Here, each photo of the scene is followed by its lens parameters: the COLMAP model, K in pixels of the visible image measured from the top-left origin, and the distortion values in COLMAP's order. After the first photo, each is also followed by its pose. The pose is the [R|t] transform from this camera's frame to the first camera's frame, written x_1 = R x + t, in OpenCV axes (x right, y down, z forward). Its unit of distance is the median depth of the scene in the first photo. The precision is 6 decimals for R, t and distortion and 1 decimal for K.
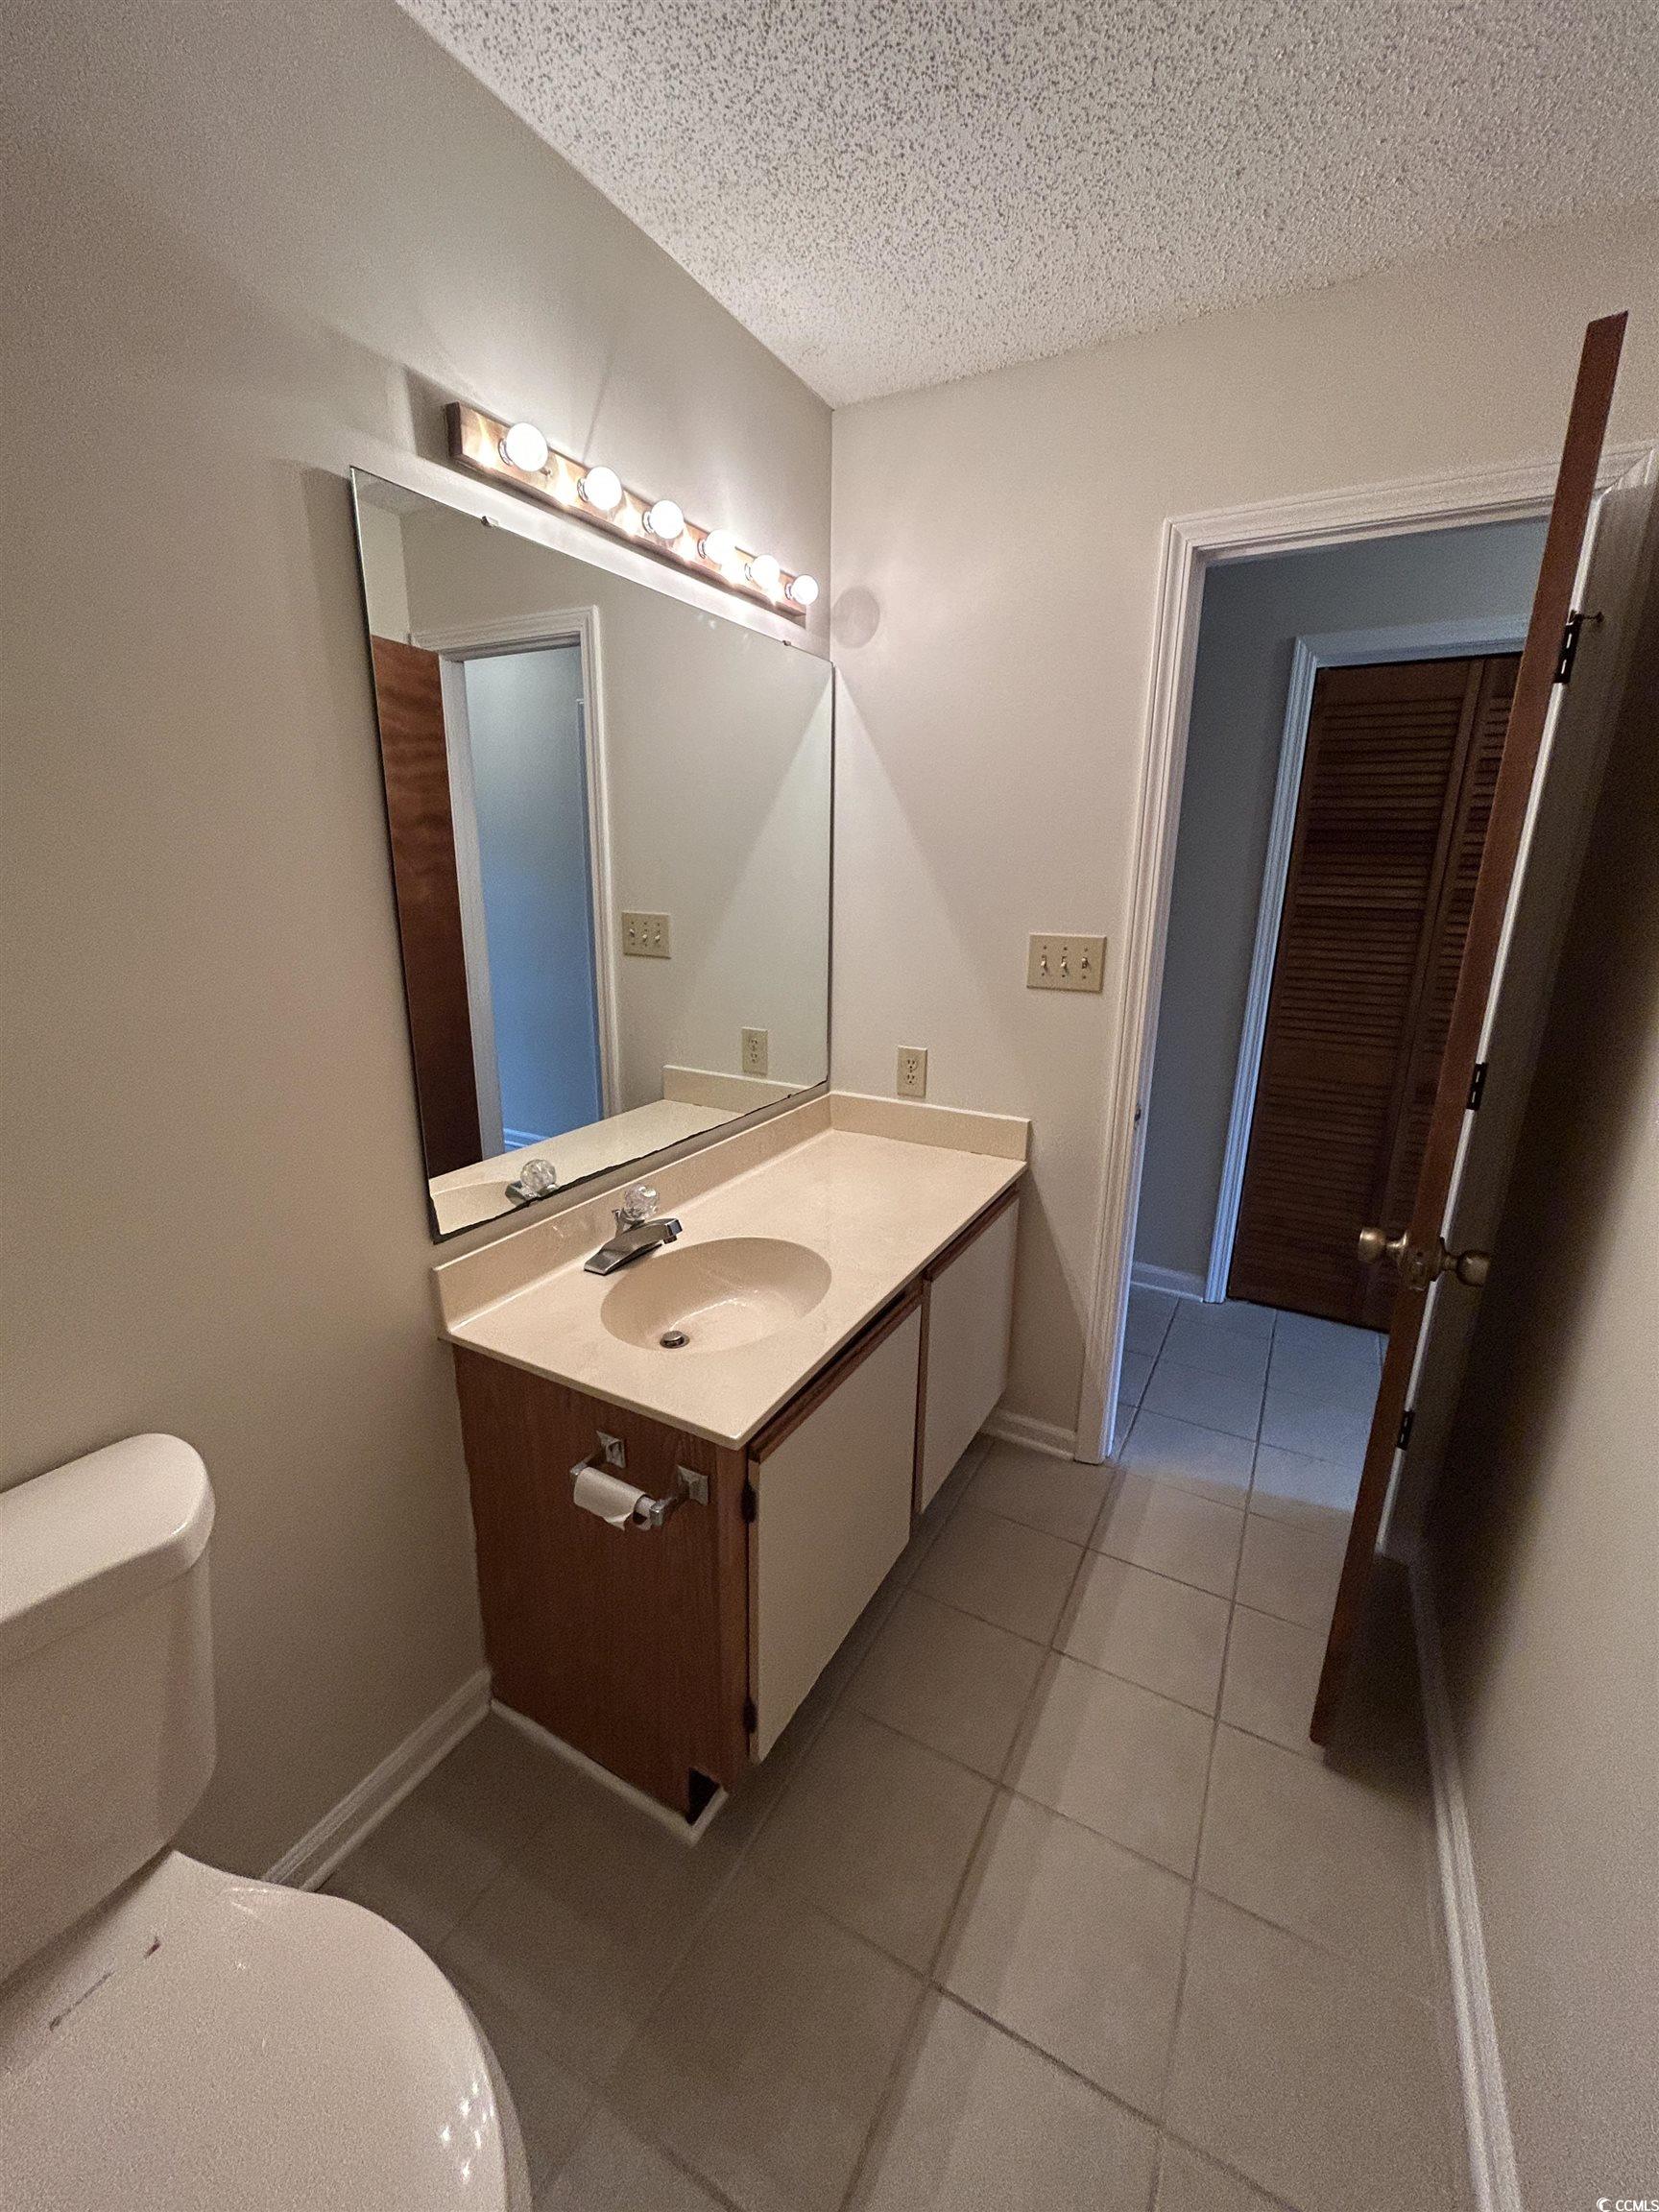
lens RADIAL K [[899.4, 0, 829.5], [0, 899.4, 1106.0], [0, 0, 1]] dist [-0.000520, -0.000136]
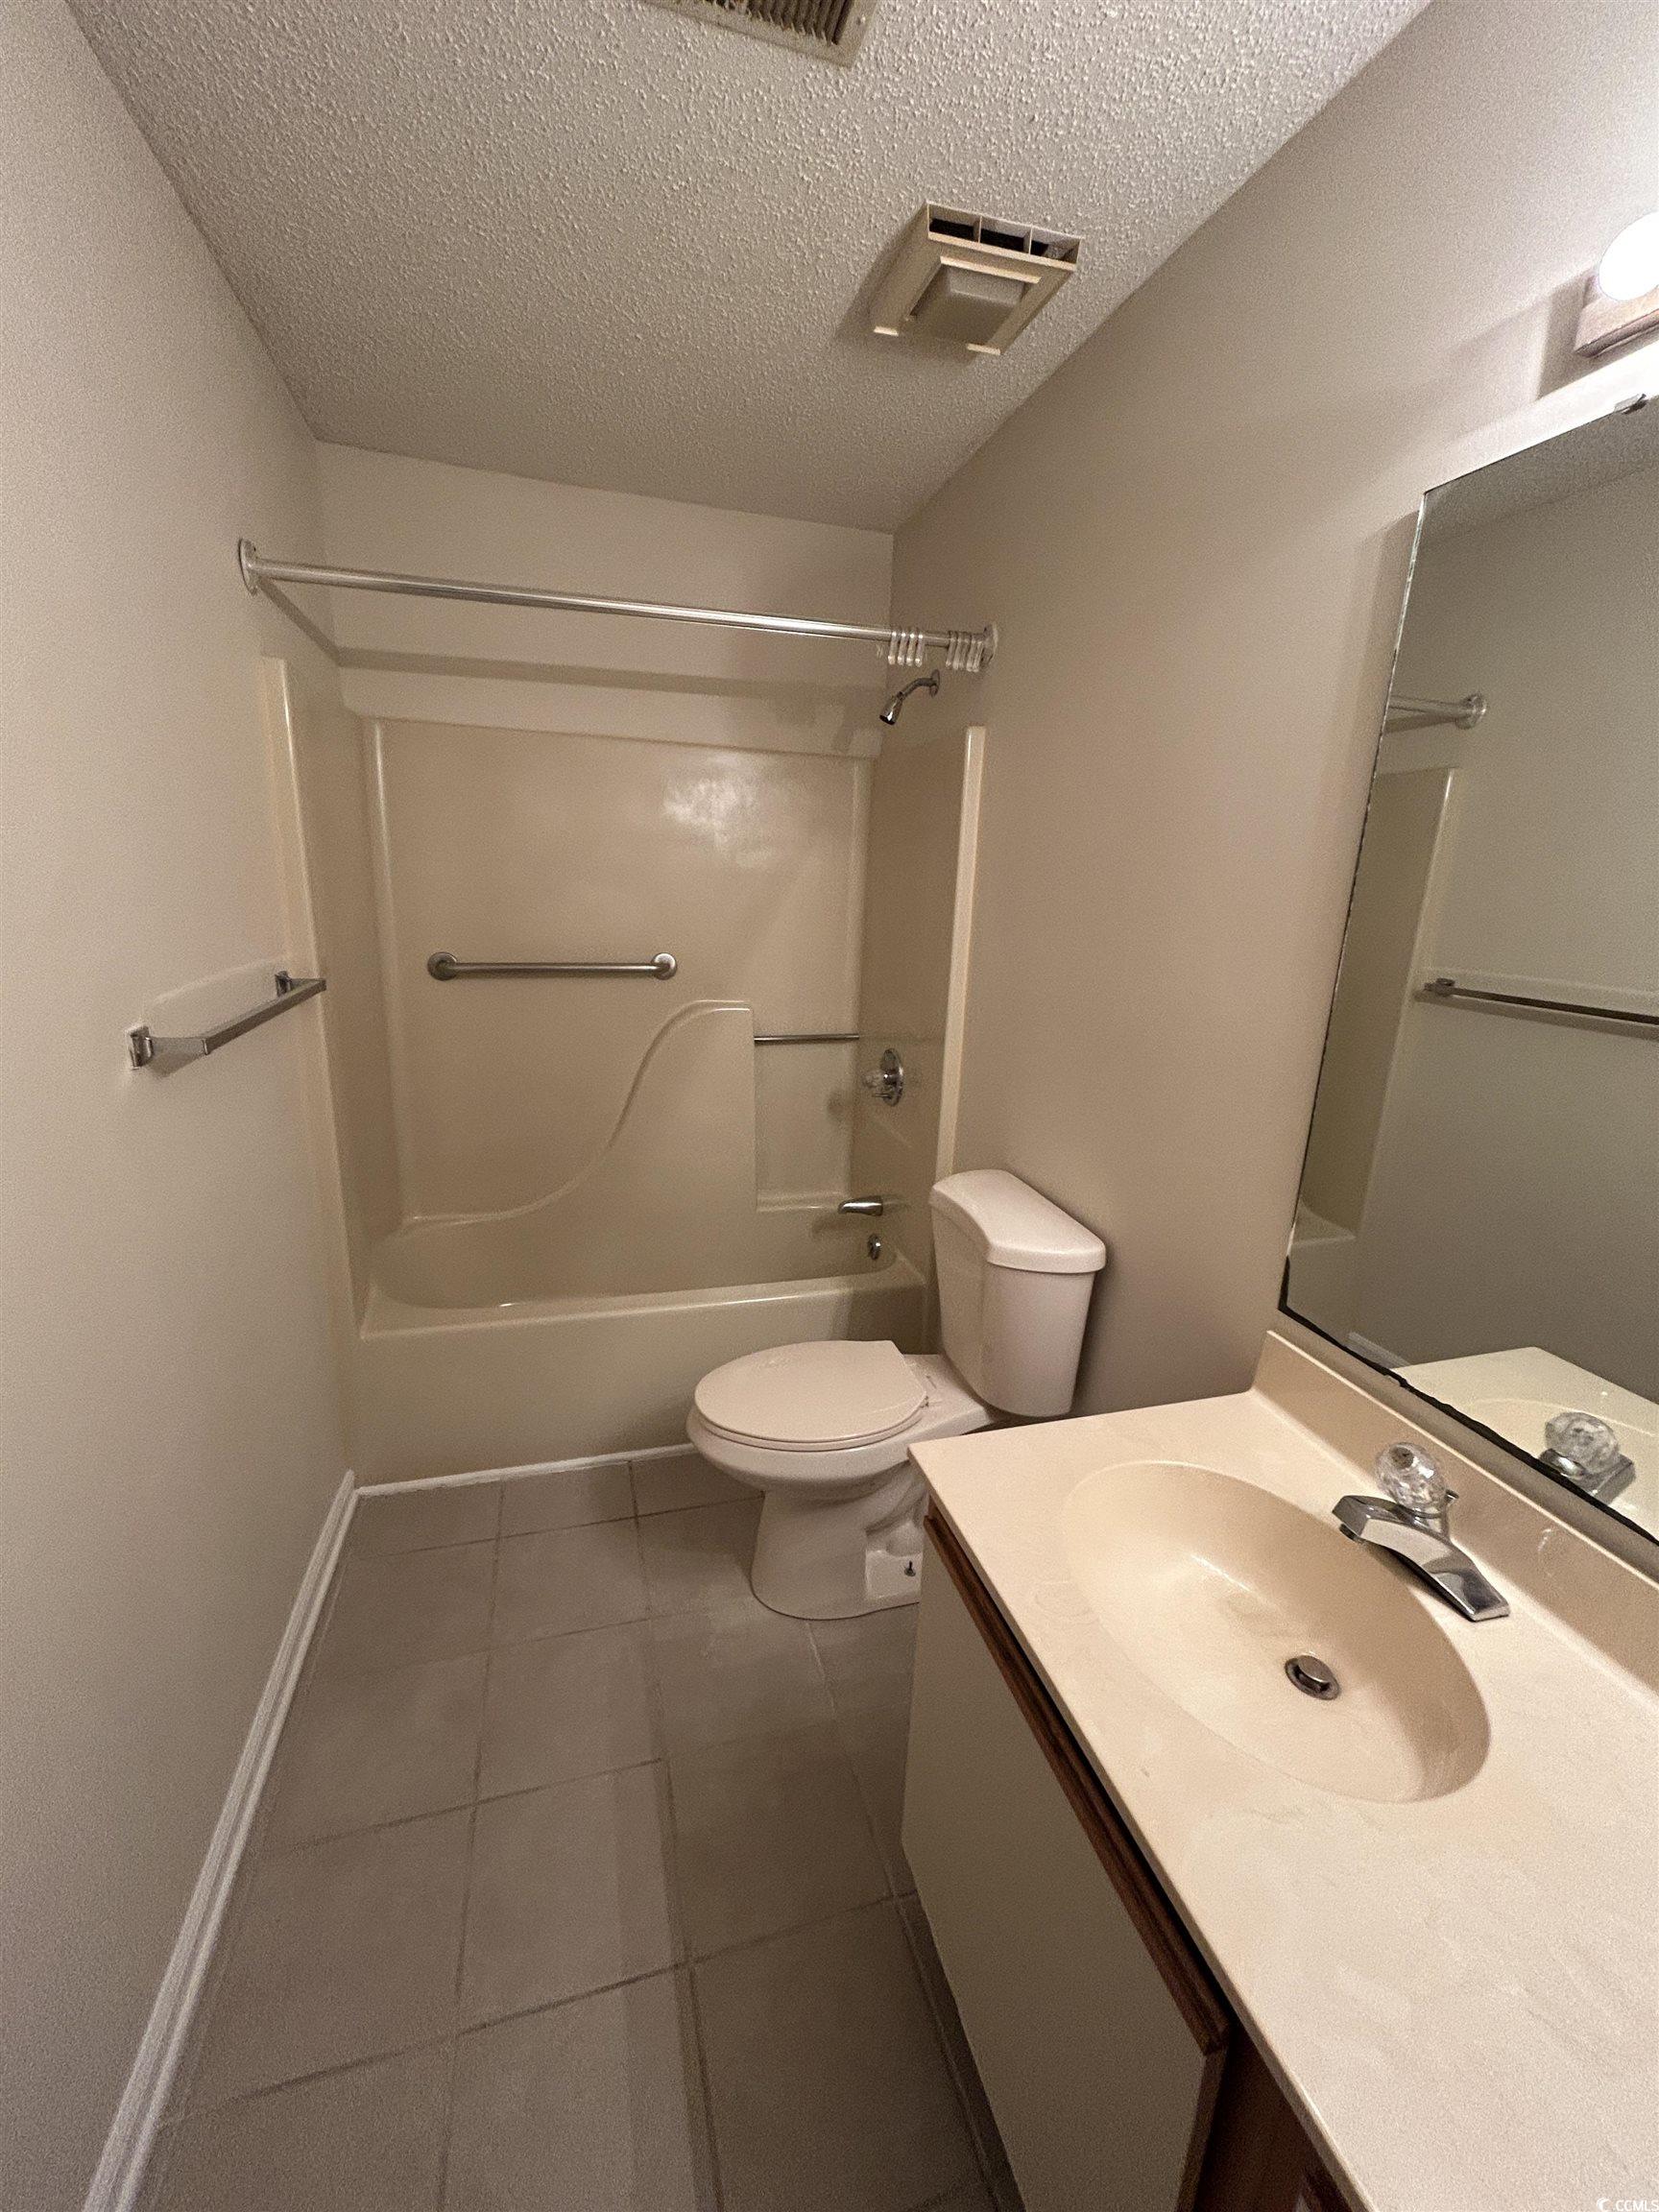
lens RADIAL K [[899.4, 0, 829.5], [0, 899.4, 1106.0], [0, 0, 1]] dist [-0.000520, -0.000136]
pose [[-0.710130, 0.130774, -0.691819, 0.550459], [-0.239957, 0.878819, 0.412430, -0.321280], [0.661919, 0.458886, -0.592695, 1.212927]]
